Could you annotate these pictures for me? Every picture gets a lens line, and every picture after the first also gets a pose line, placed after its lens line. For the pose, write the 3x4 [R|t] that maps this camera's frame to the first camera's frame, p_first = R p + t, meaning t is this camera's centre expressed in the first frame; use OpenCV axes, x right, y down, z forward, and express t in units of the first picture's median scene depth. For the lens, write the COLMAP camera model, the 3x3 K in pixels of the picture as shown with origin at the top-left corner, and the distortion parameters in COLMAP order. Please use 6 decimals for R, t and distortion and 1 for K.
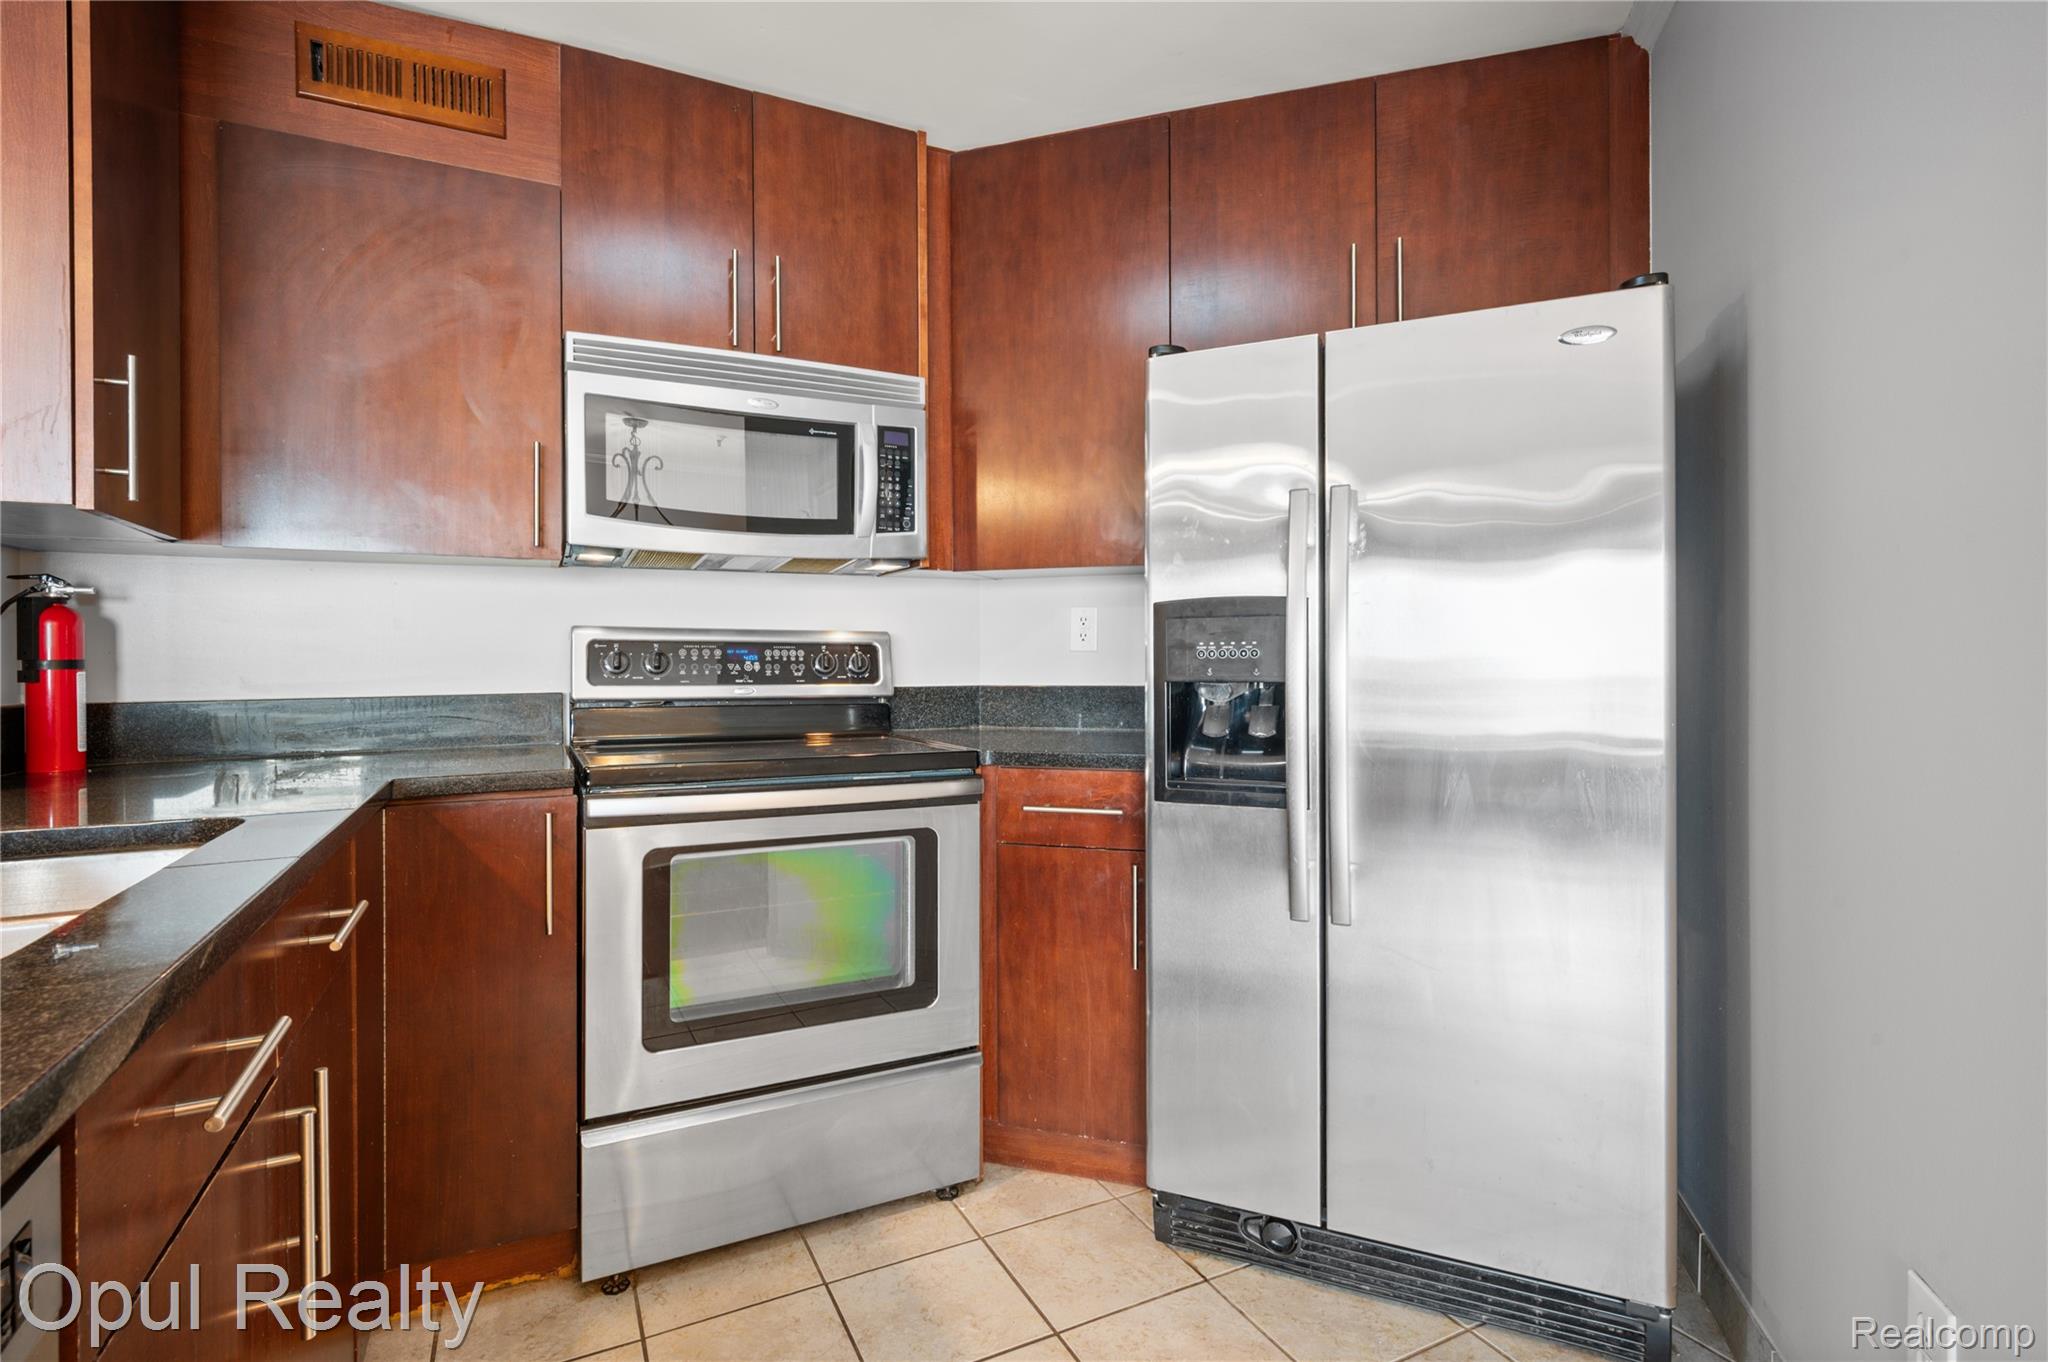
lens RADIAL K [[986.9, 0, 1030.3], [0, 986.9, 665.7], [0, 0, 1]] dist [-0.002671, -0.000390]
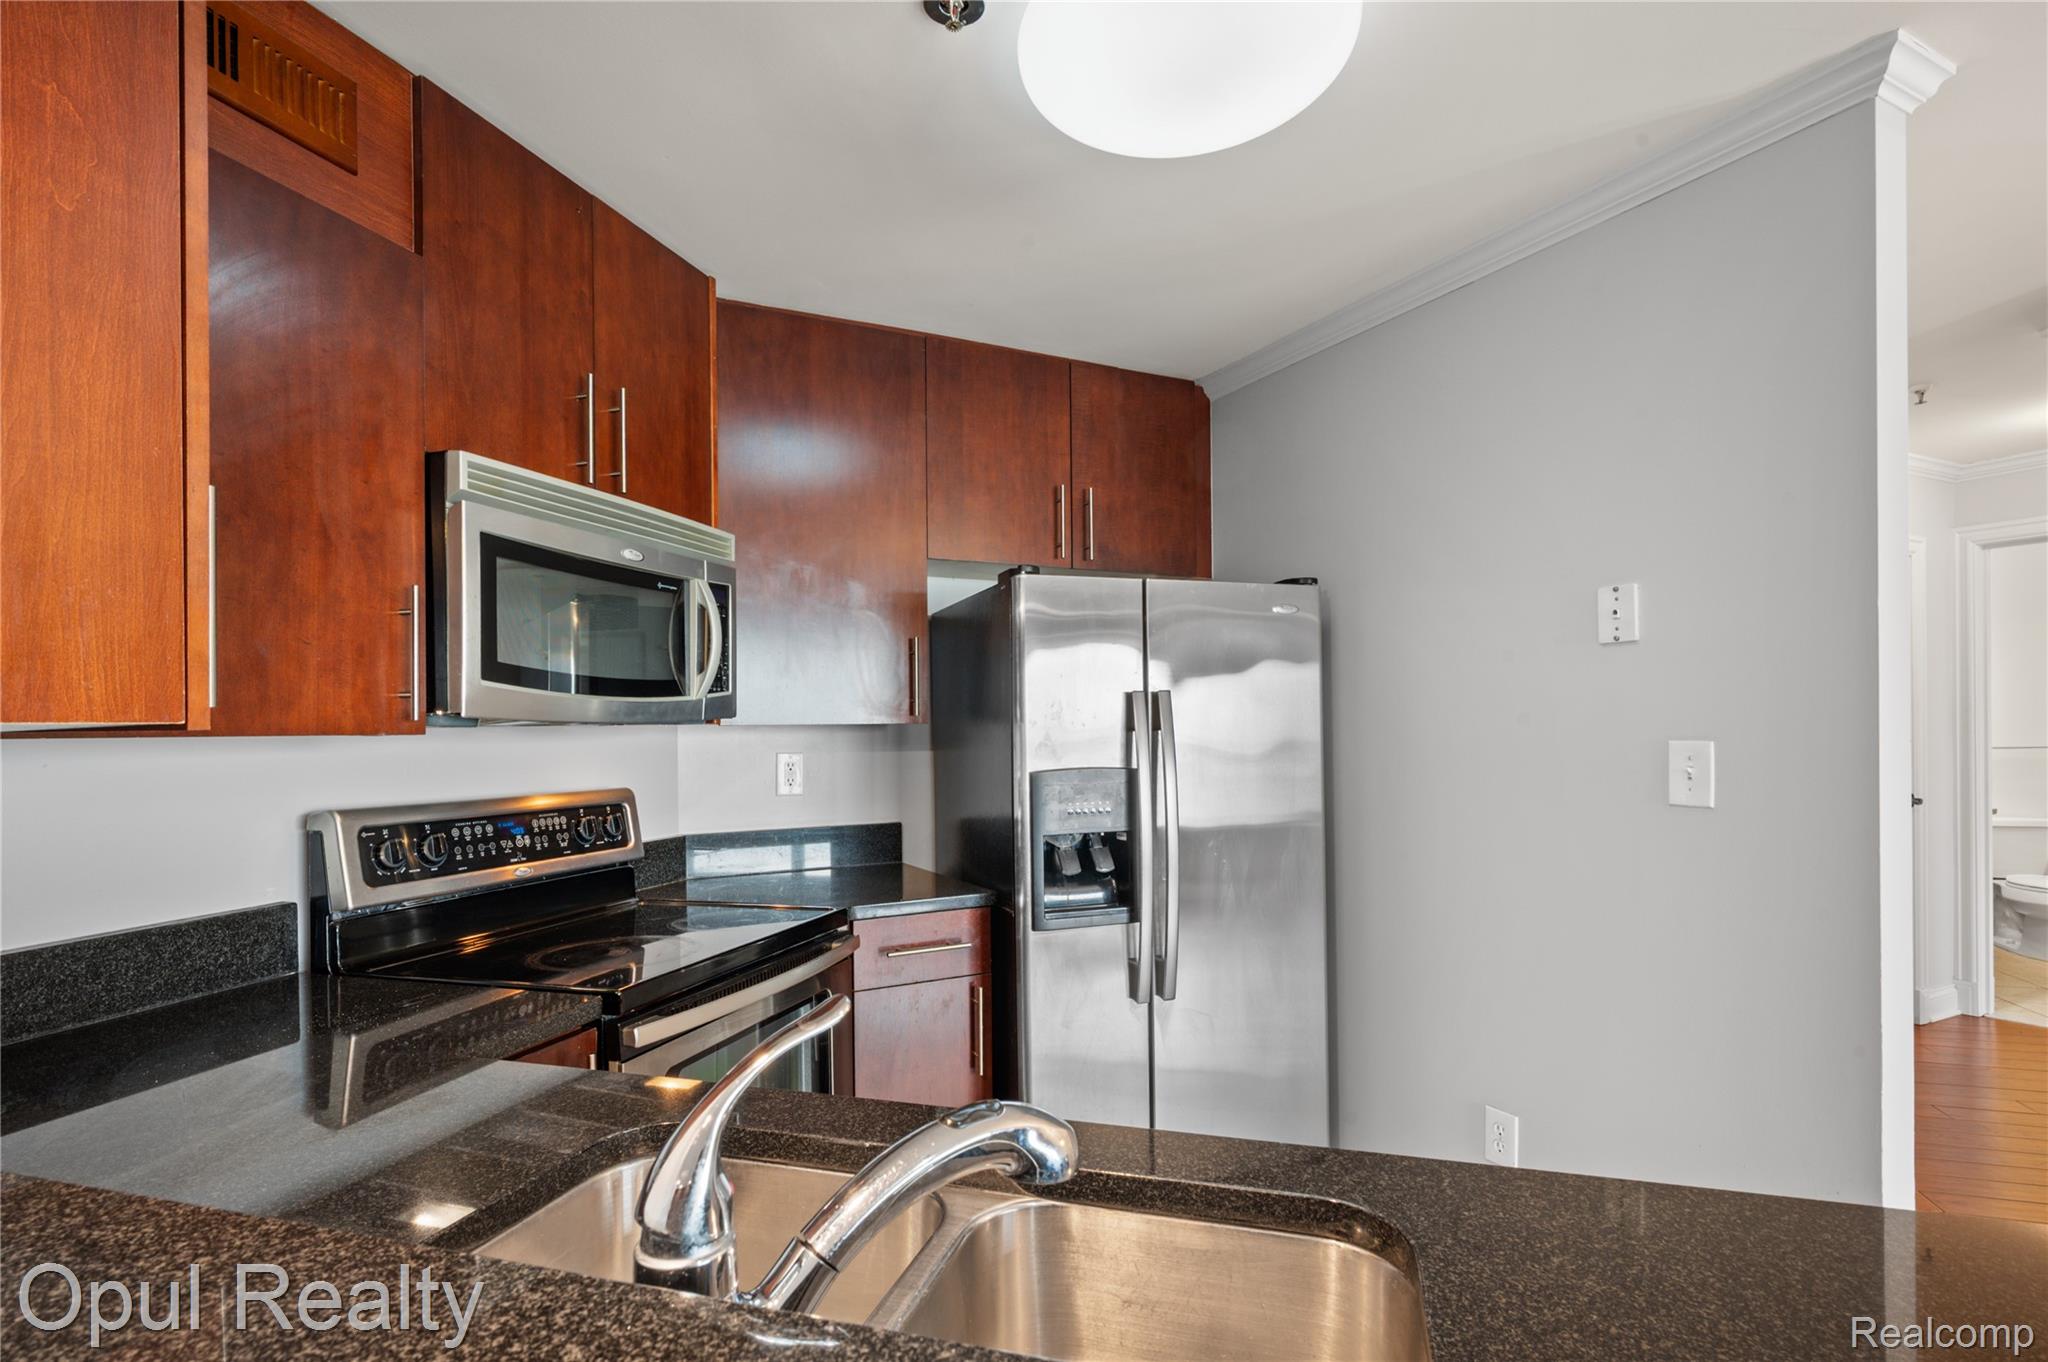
lens RADIAL K [[1006.9, 0, 1020.1], [0, 1006.9, 728.6], [0, 0, 1]] dist [-0.001986, -0.000396]
pose [[0.702921, -0.004531, 0.711253, -0.690239], [0.013824, 0.999878, -0.007293, -0.096506], [-0.711134, 0.014959, 0.702898, 0.103853]]
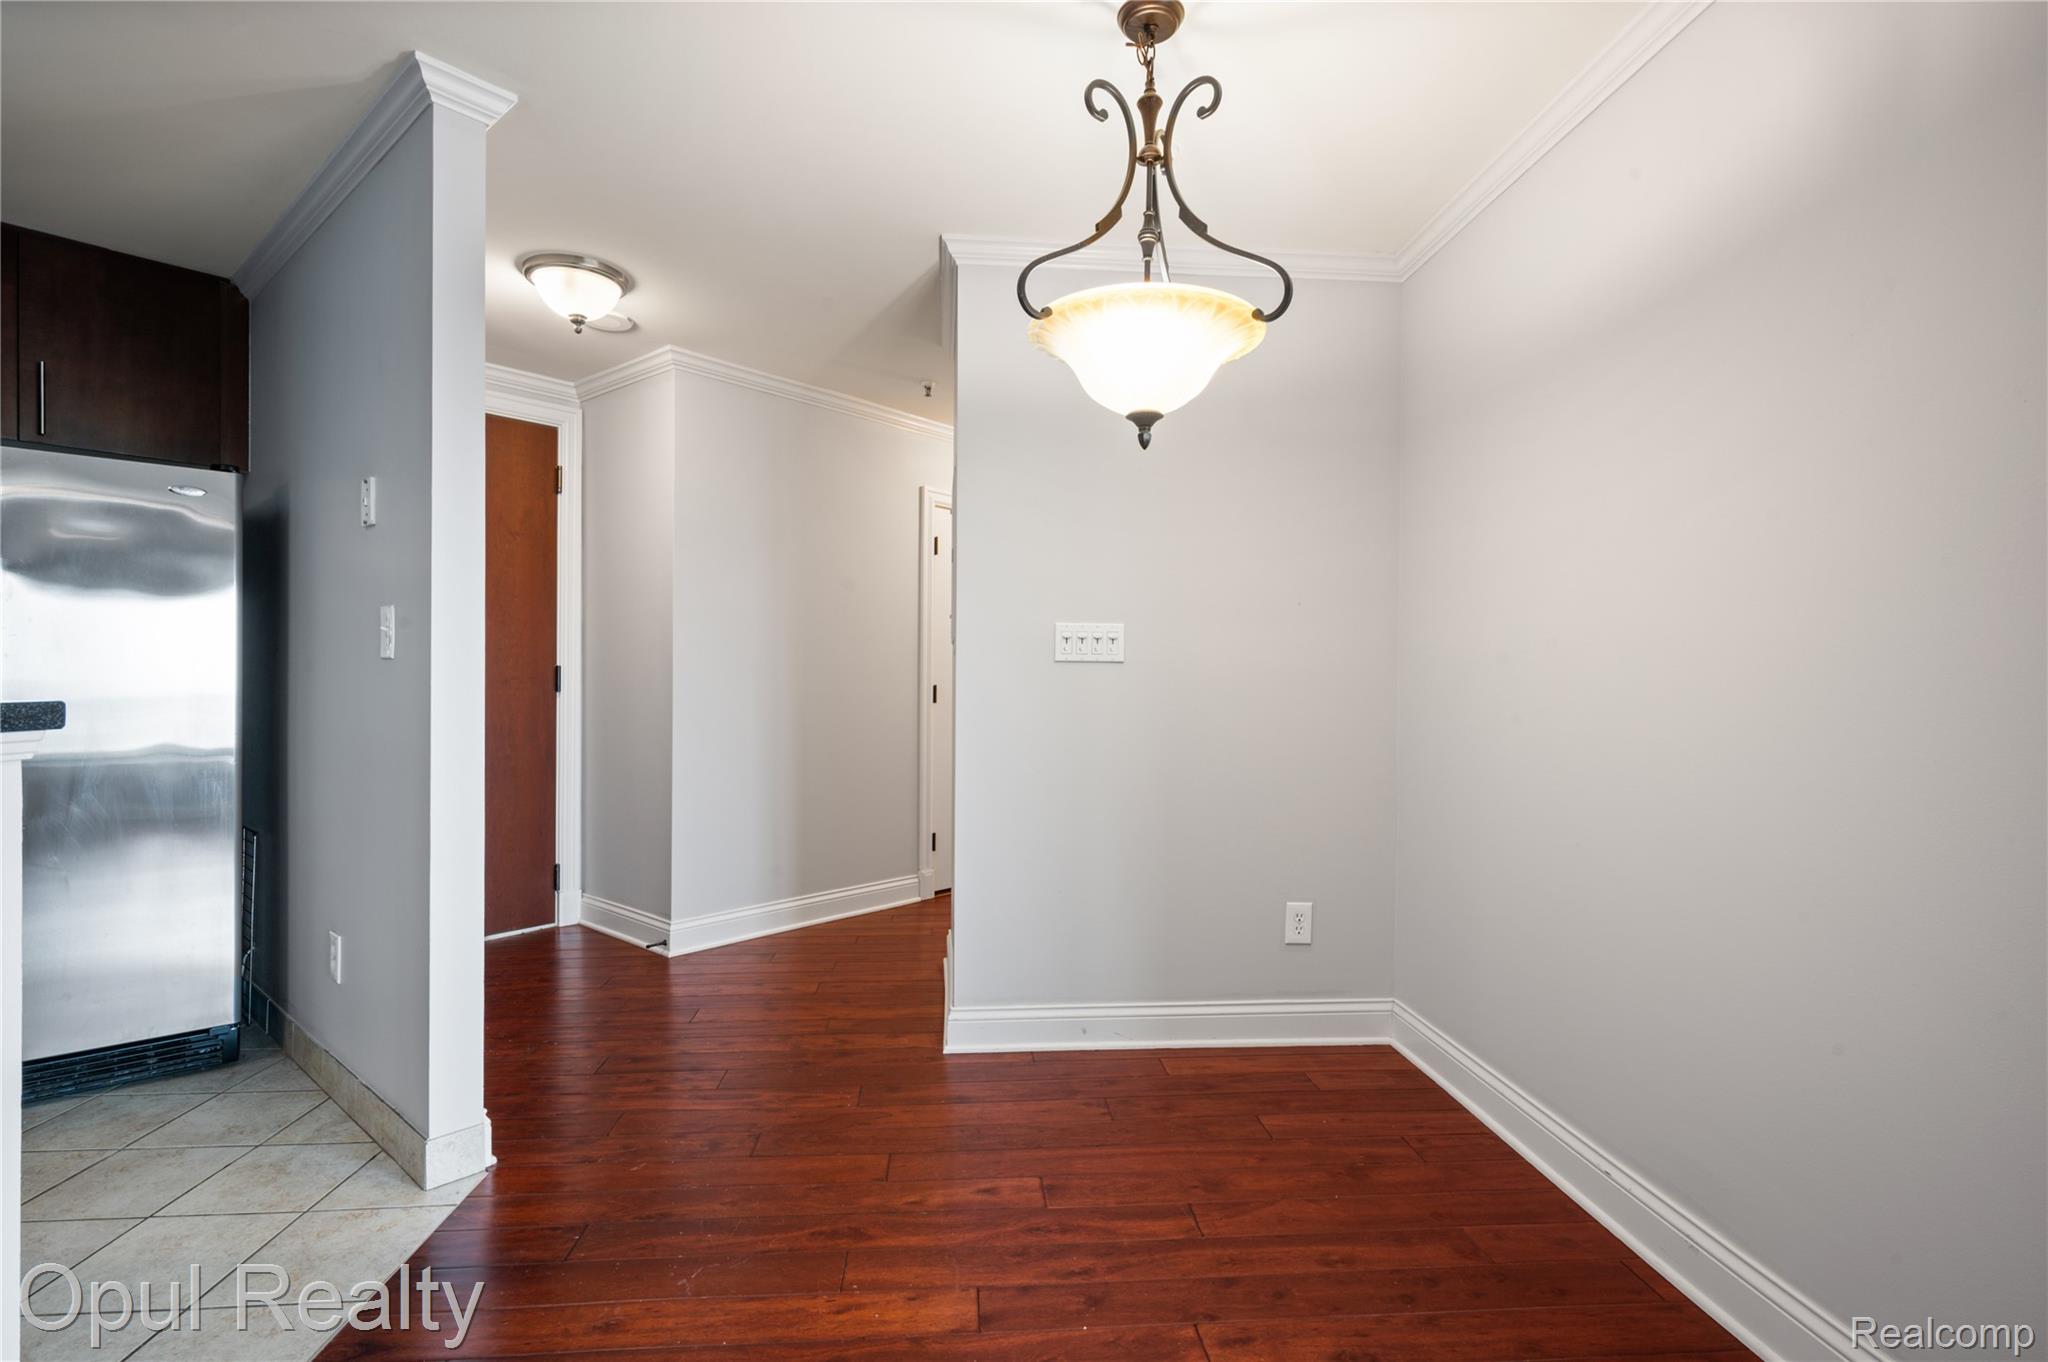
lens RADIAL K [[962.1, 0, 1023.3], [0, 962.1, 685.4], [0, 0, 1]] dist [-0.001175, -0.000059]
pose [[0.385580, 0.004396, 0.922664, -0.328684], [-0.006085, 0.999979, -0.002221, 0.005635], [-0.922655, -0.004757, 0.385598, -0.769590]]
